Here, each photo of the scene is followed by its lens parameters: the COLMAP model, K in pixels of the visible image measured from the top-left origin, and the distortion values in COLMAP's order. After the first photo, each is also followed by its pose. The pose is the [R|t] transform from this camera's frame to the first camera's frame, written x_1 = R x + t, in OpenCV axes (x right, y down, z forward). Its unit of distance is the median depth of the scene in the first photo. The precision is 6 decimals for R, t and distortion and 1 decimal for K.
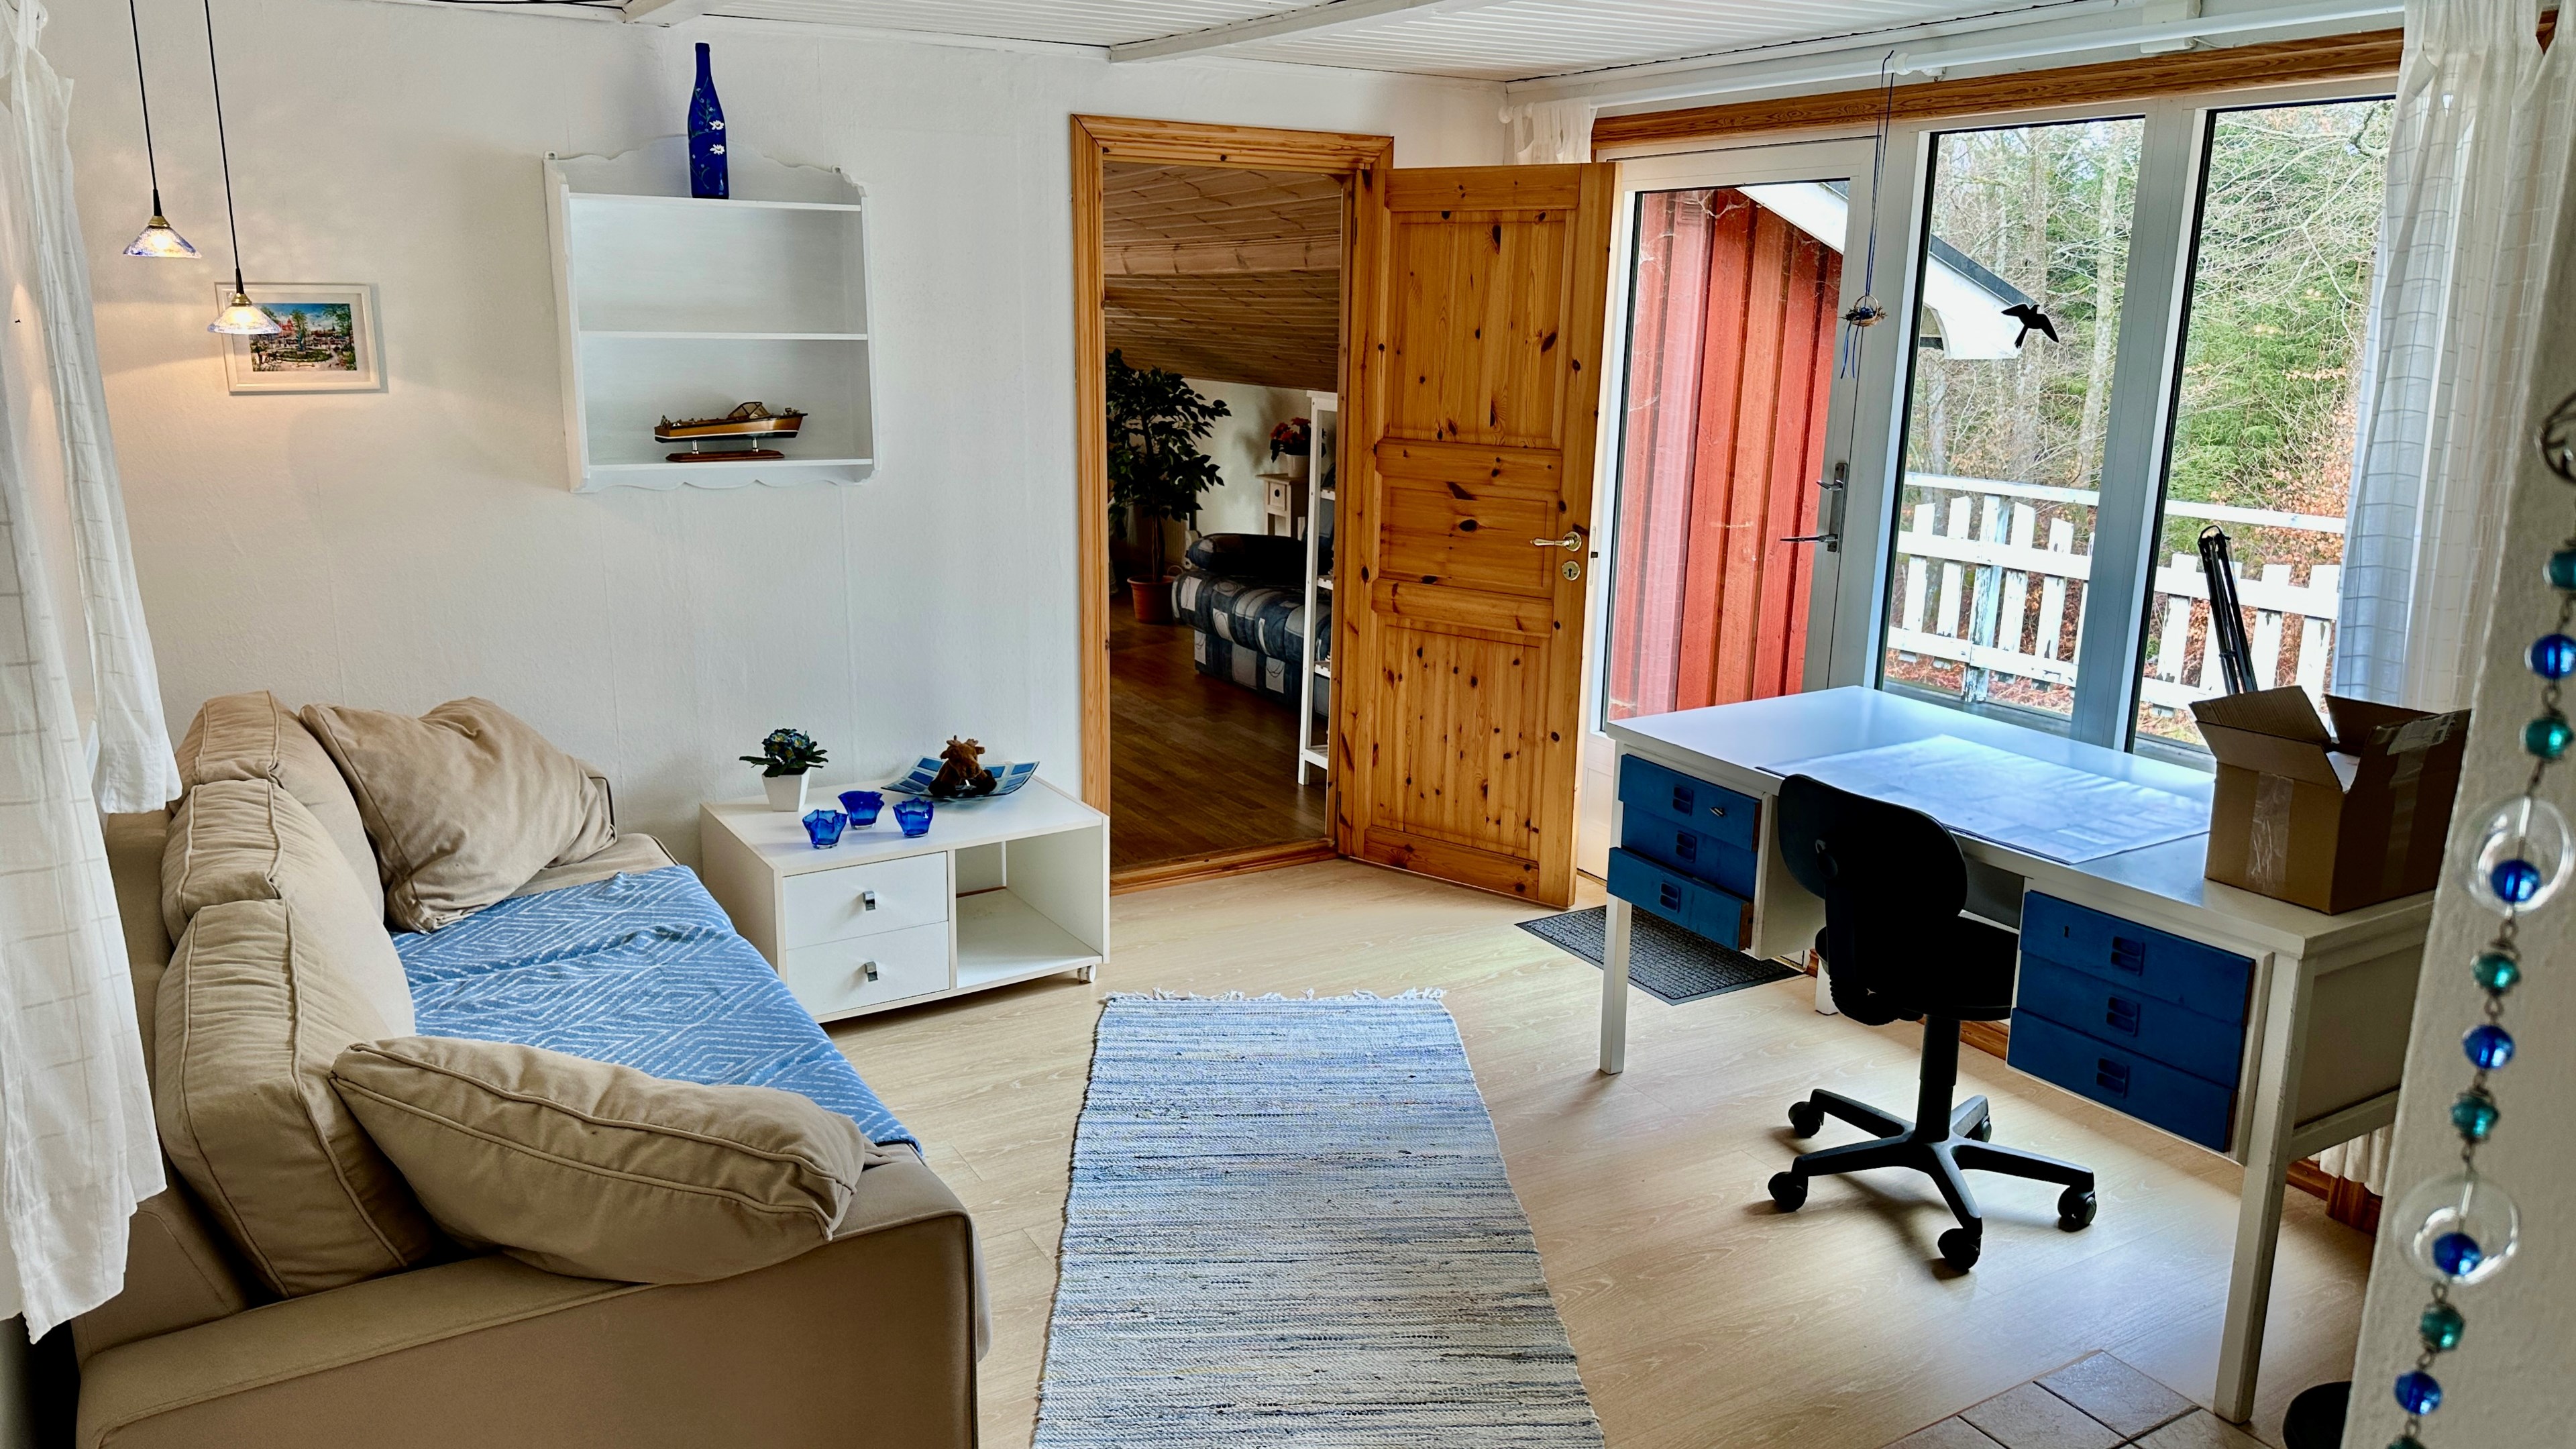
lens RADIAL K [[1794.4, 0, 1272.3], [0, 1794.4, 722.5], [0, 0, 1]] dist [0.140772, -0.174587]
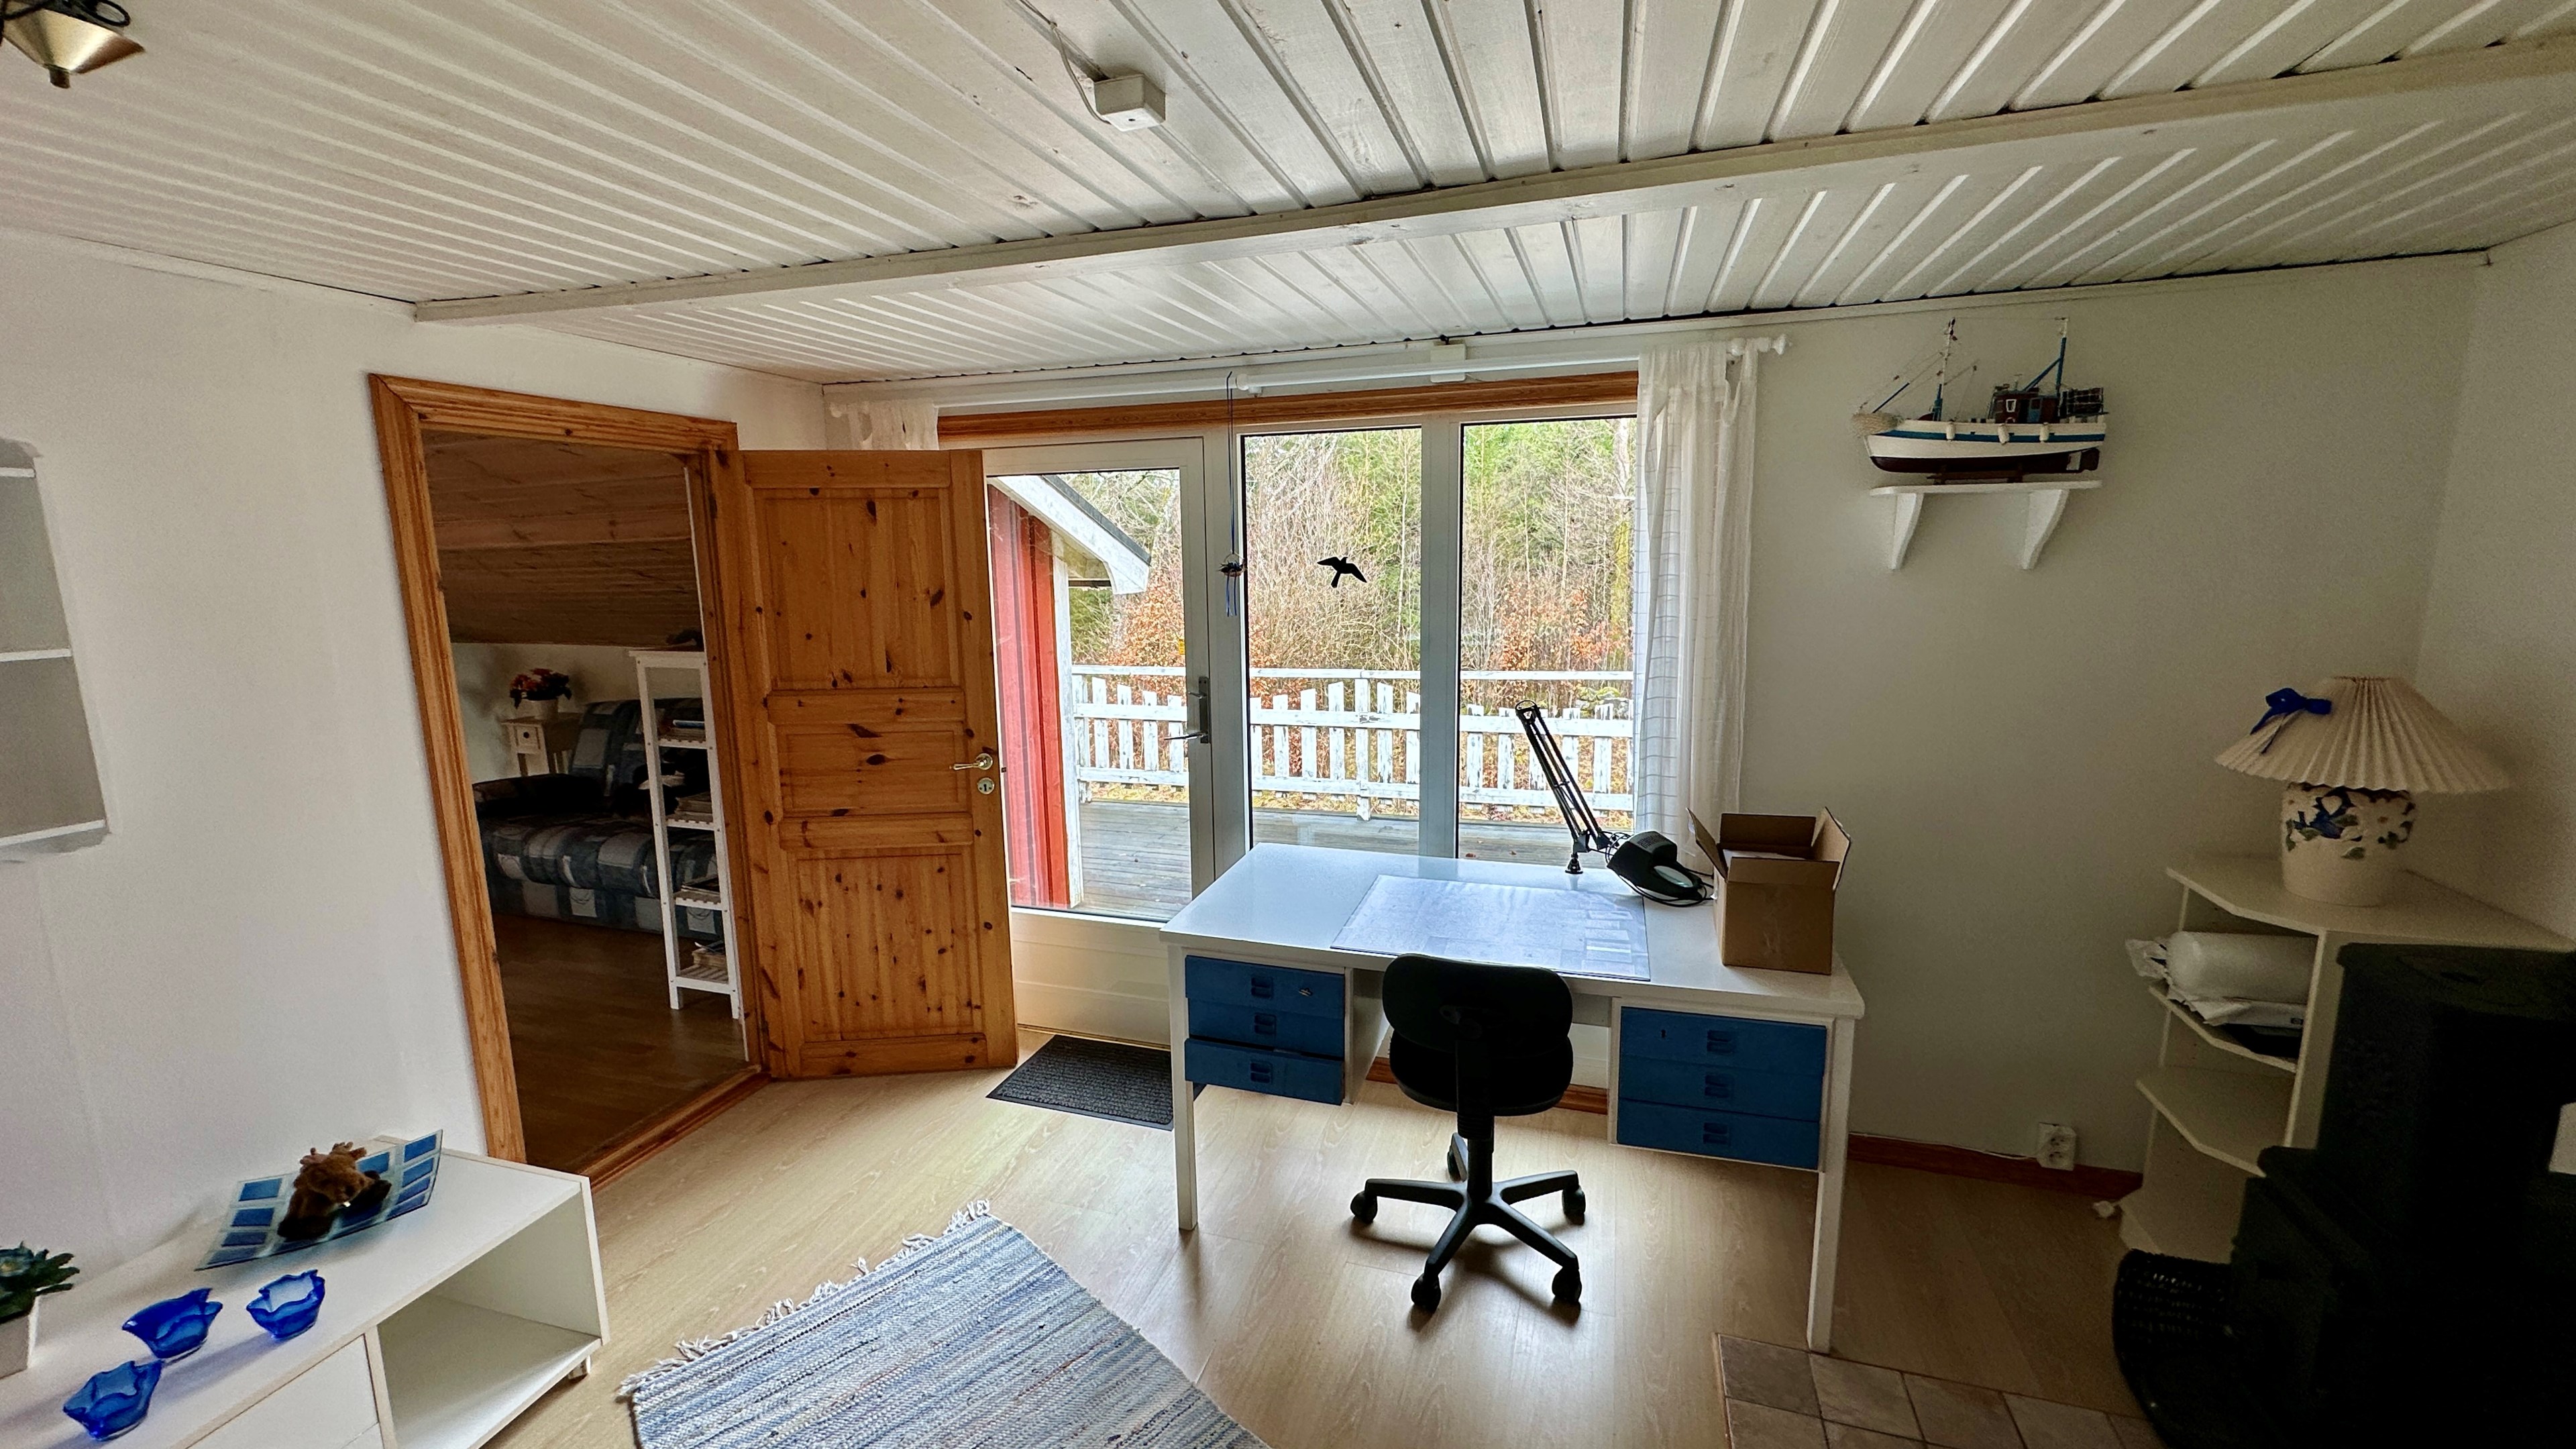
lens RADIAL K [[1031.5, 0, 1281.6], [0, 1031.5, 709.8], [0, 0, 1]] dist [0.000701, 0.000011]
pose [[0.741402, -0.131246, 0.658102, -0.122674], [0.182468, 0.983166, -0.009491, -0.087706], [-0.645778, 0.127120, 0.752869, 0.346920]]
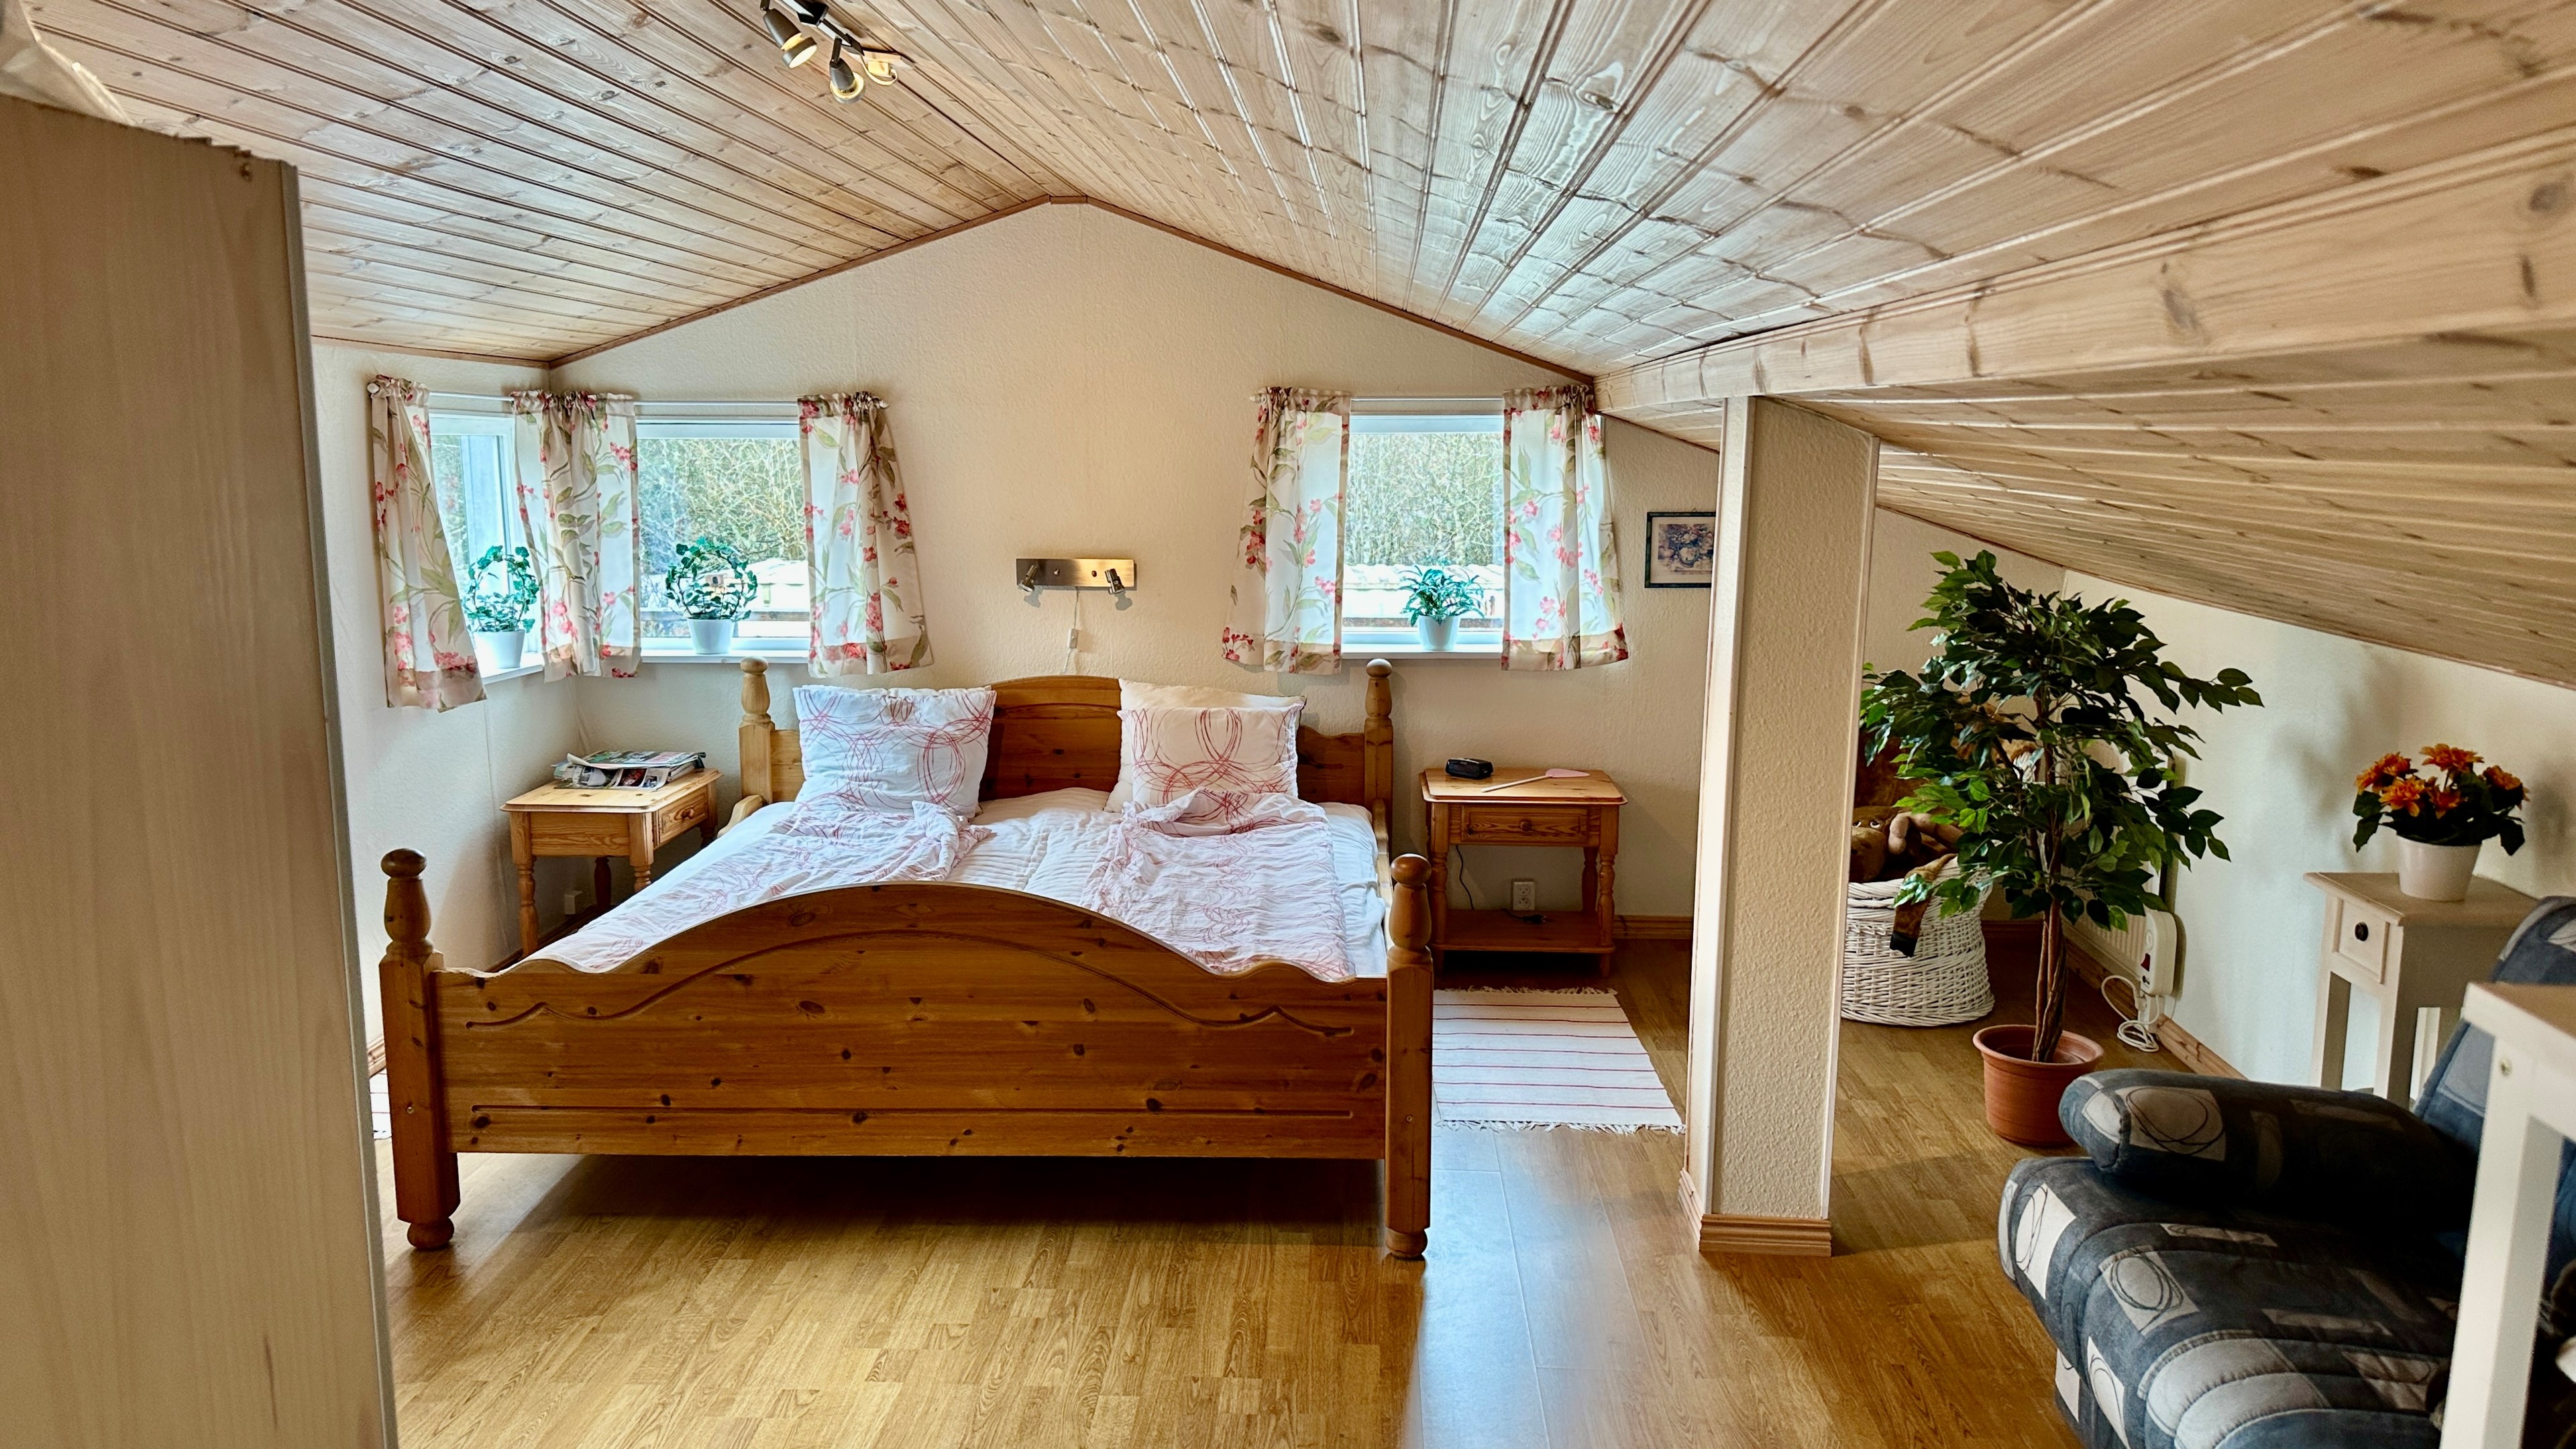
lens RADIAL K [[1794.4, 0, 1272.3], [0, 1794.4, 722.5], [0, 0, 1]] dist [0.140772, -0.174587]
pose [[0.848073, 0.071883, -0.524981, 0.015208], [-0.111376, 0.992805, -0.043981, -0.224838], [0.518042, 0.095770, 0.849977, 0.933370]]
